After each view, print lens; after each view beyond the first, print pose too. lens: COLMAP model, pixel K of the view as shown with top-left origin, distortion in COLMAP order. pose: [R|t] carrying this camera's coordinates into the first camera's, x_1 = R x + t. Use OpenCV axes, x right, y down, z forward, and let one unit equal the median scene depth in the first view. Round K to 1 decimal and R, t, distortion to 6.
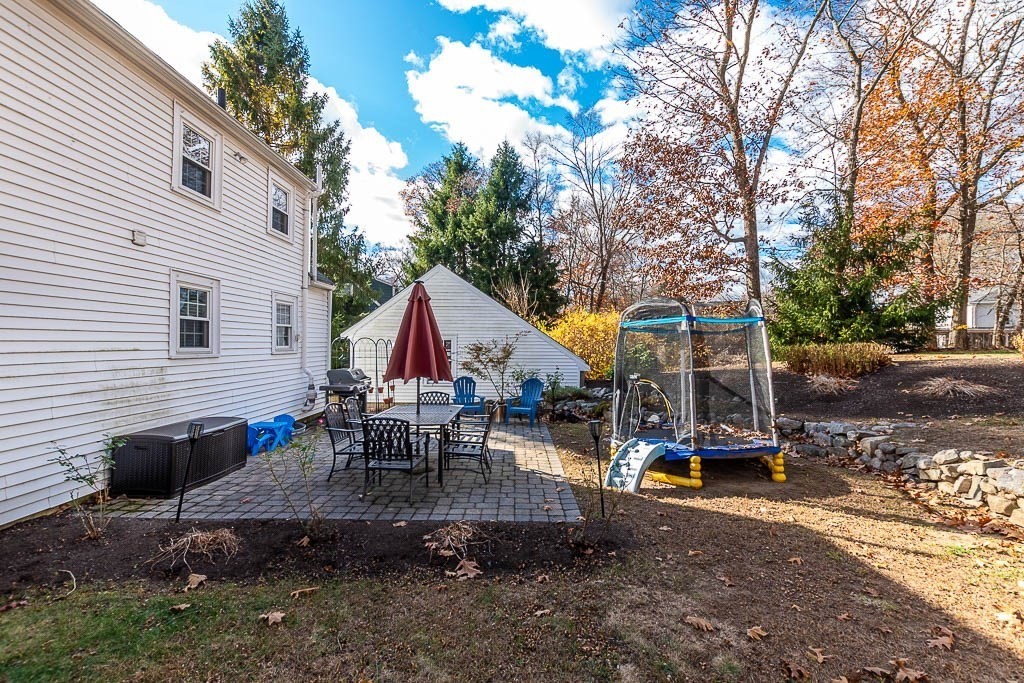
lens RADIAL K [[444.9, 0, 509.7], [0, 444.9, 342.5], [0, 0, 1]] dist [0.001602, 0.001532]
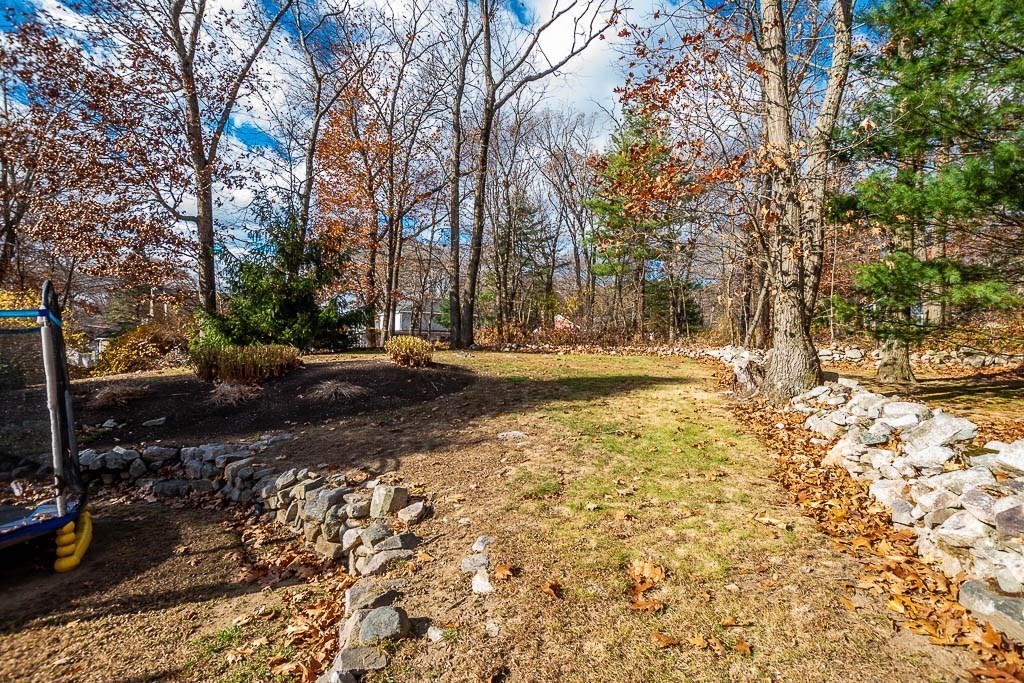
lens RADIAL K [[444.9, 0, 513.6], [0, 444.9, 340.6], [0, 0, 1]] dist [0.001602, 0.001532]
pose [[0.513723, 0.011234, 0.857882, 0.134469], [-0.017526, 0.999843, -0.002598, -0.008931], [-0.857777, -0.013701, 0.513839, 0.045219]]
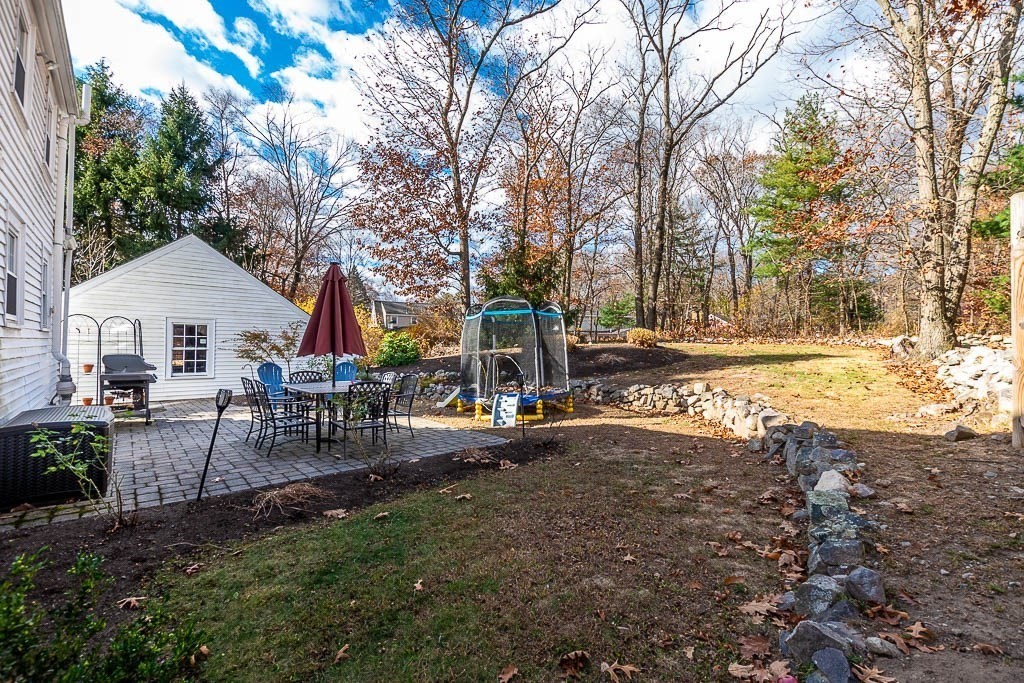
lens RADIAL K [[444.9, 0, 507.9], [0, 444.9, 344.8], [0, 0, 1]] dist [0.001602, 0.001532]
pose [[0.745571, 0.006200, 0.666397, -0.230672], [-0.012565, 0.999910, 0.004754, 0.018437], [-0.666308, -0.011918, 0.745582, -0.027718]]
